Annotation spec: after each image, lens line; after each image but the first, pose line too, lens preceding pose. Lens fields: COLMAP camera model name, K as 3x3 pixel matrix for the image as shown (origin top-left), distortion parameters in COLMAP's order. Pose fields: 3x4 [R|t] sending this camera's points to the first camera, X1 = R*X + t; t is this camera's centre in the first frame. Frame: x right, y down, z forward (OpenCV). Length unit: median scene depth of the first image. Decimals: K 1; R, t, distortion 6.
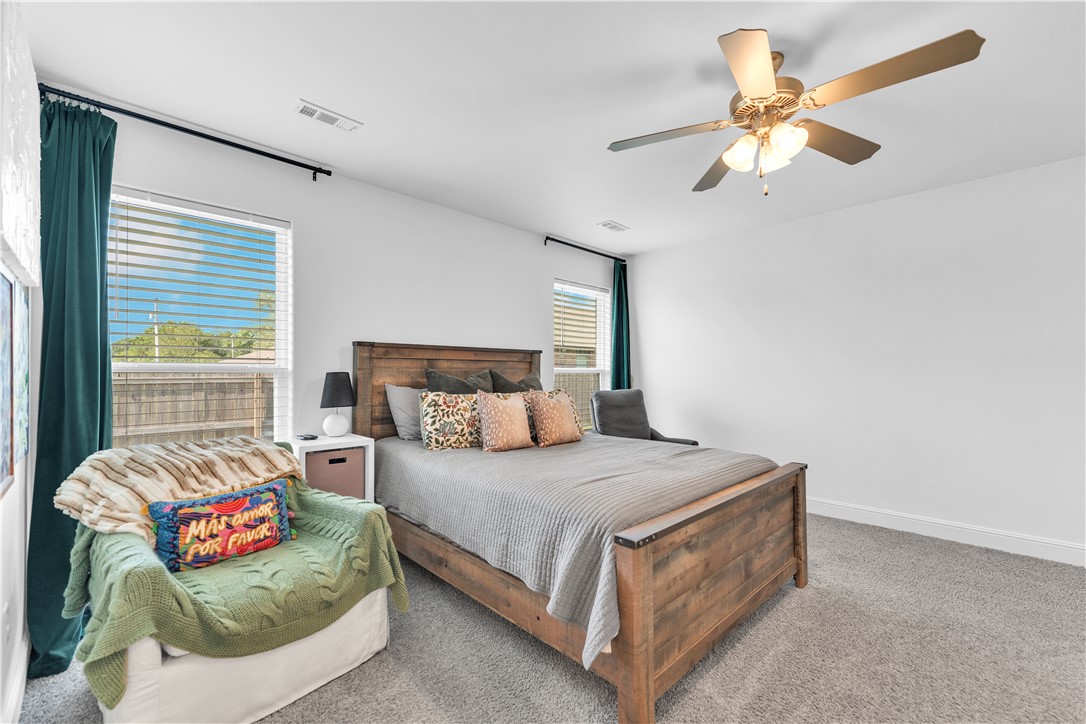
lens RADIAL K [[452.1, 0, 541.2], [0, 452.1, 372.7], [0, 0, 1]] dist [0.000463, -0.000055]
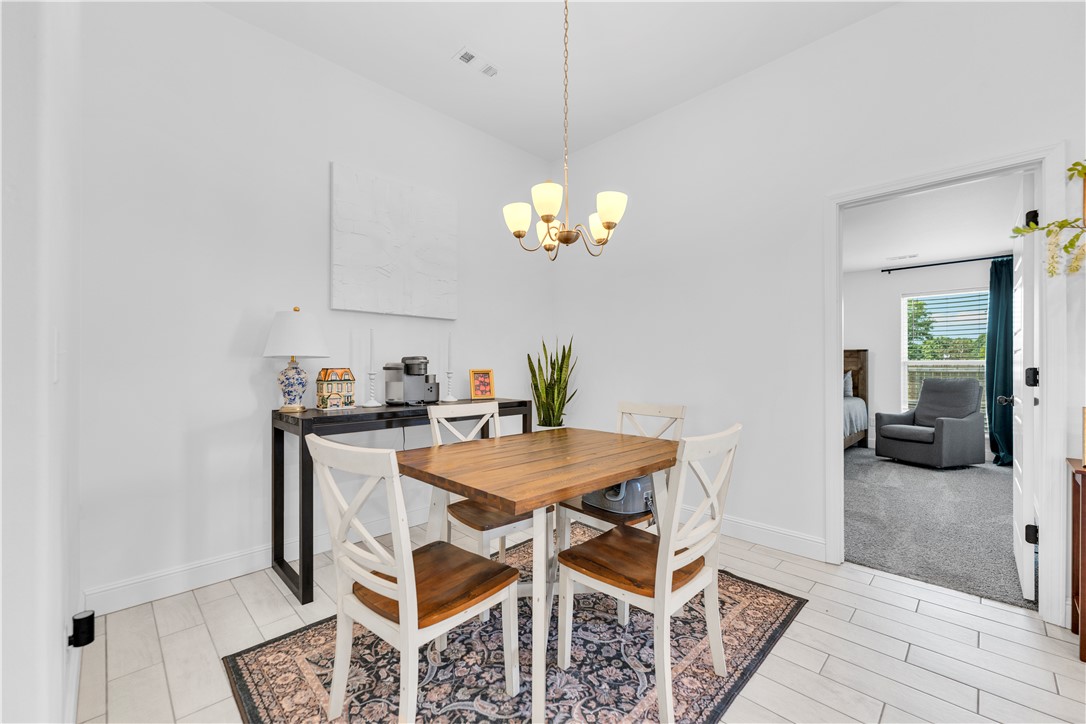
lens RADIAL K [[436.6, 0, 538.4], [0, 436.6, 366.7], [0, 0, 1]] dist [0.001476, 0.000054]
pose [[0.004205, 0.006183, -0.999972, 2.287954], [-0.001316, 0.999980, 0.006177, 0.002121], [0.999990, 0.001290, 0.004213, -0.186754]]
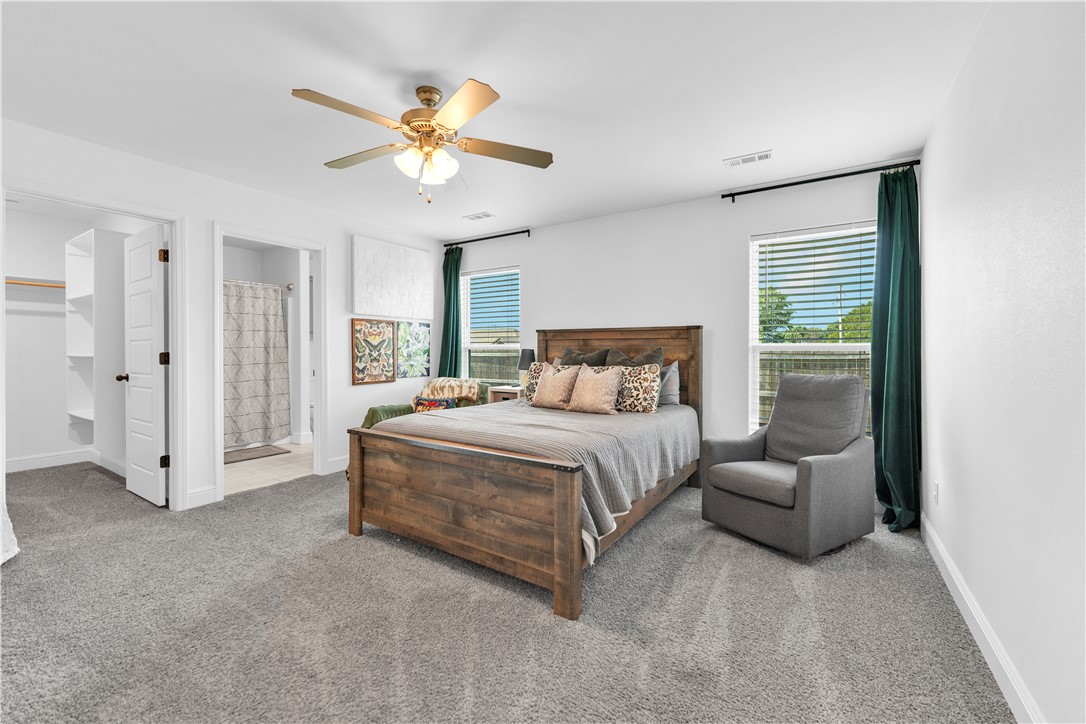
lens RADIAL K [[438.8, 0, 540.2], [0, 438.8, 356.8], [0, 0, 1]] dist [0.000757, -0.000178]
pose [[0.214293, 0.015242, -0.976651, 1.250770], [-0.002134, 0.999883, 0.015137, 0.003059], [0.976767, -0.001159, 0.214300, 0.754673]]
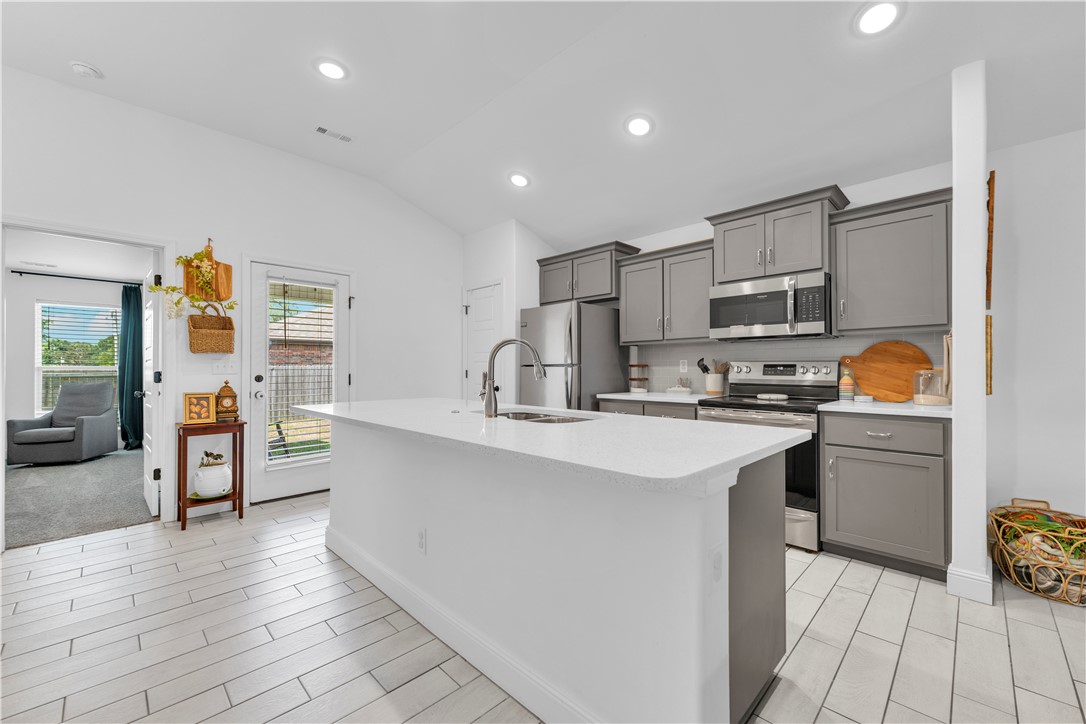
lens RADIAL K [[436.6, 0, 543.0], [0, 436.6, 362.0], [0, 0, 1]] dist [0.002192, 0.000320]
pose [[0.999876, -0.001487, 0.015673, 2.616551], [0.001735, 0.999874, -0.015807, 0.002664], [-0.015647, 0.015832, 0.999752, -0.599386]]
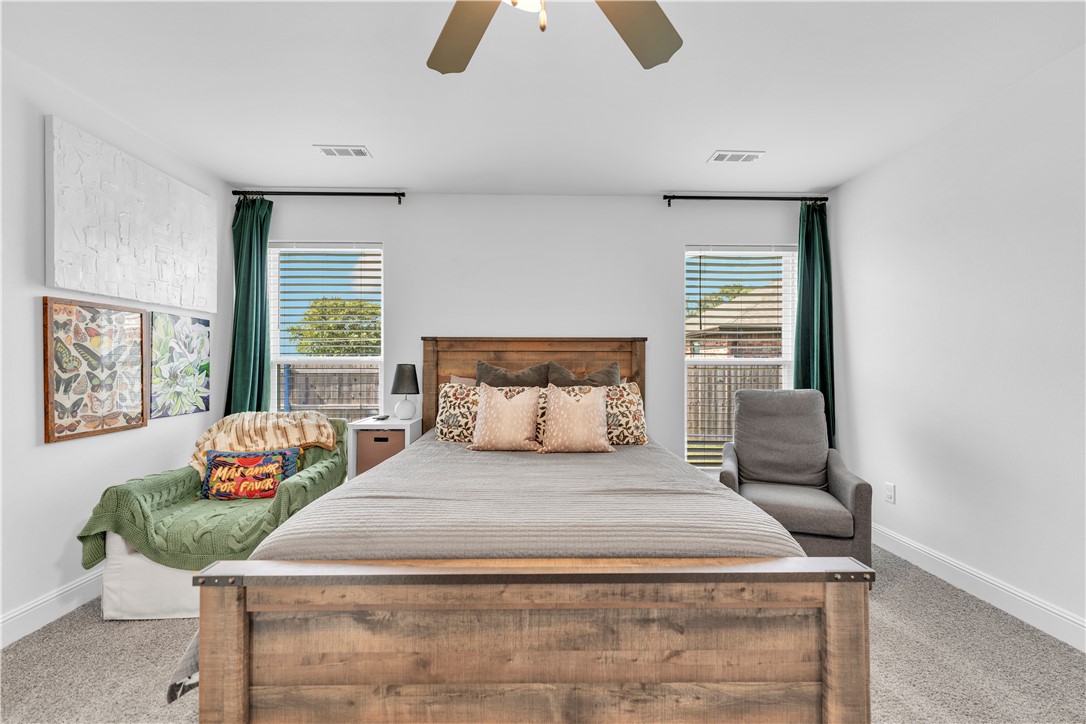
lens RADIAL K [[436.6, 0, 538.4], [0, 436.6, 366.7], [0, 0, 1]] dist [0.001476, 0.000054]
pose [[0.728431, 0.002393, -0.685115, 0.616662], [-0.000447, 0.999995, 0.003017, 0.002011], [0.685119, -0.001892, 0.728429, 0.450100]]
